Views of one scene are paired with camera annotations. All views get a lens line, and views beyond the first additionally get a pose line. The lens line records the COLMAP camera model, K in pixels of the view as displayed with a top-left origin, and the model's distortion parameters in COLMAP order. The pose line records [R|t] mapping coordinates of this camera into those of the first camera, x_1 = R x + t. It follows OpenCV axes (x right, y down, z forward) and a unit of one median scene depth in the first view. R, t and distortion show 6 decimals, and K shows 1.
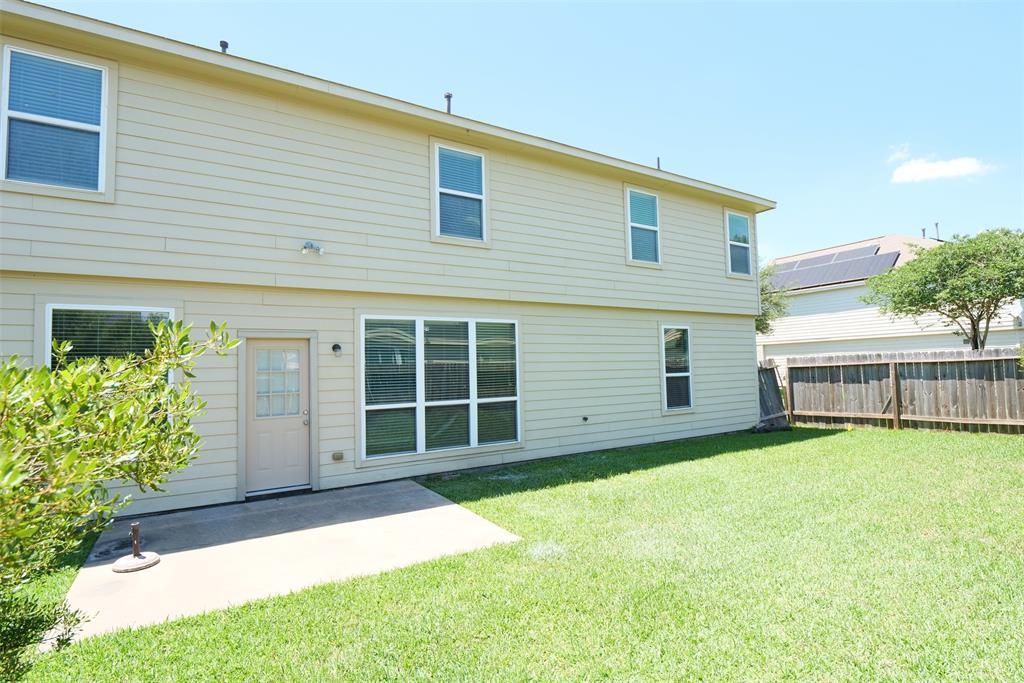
lens RADIAL K [[451.5, 0, 510.3], [0, 451.5, 331.9], [0, 0, 1]] dist [-0.003896, 0.000001]
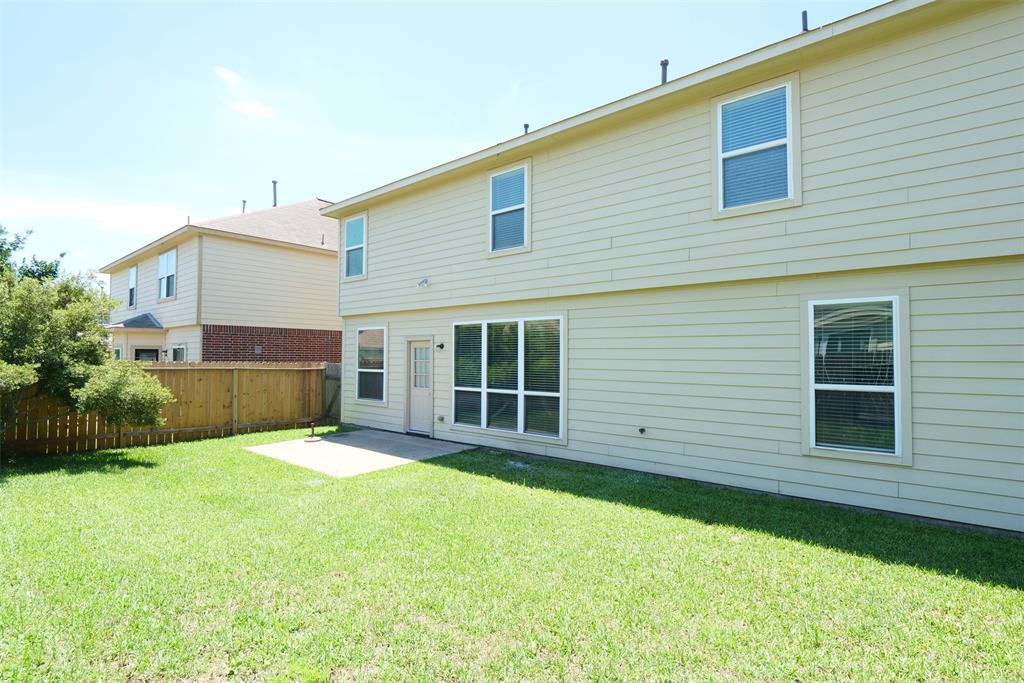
lens RADIAL K [[478.1, 0, 512.0], [0, 478.1, 341.5], [0, 0, 1]] dist [-0.012053, -0.000733]
pose [[0.370666, -0.015459, -0.928638, 0.956297], [0.047613, 0.998863, 0.002376, 0.022754], [0.927545, -0.045096, 0.370981, 0.519964]]
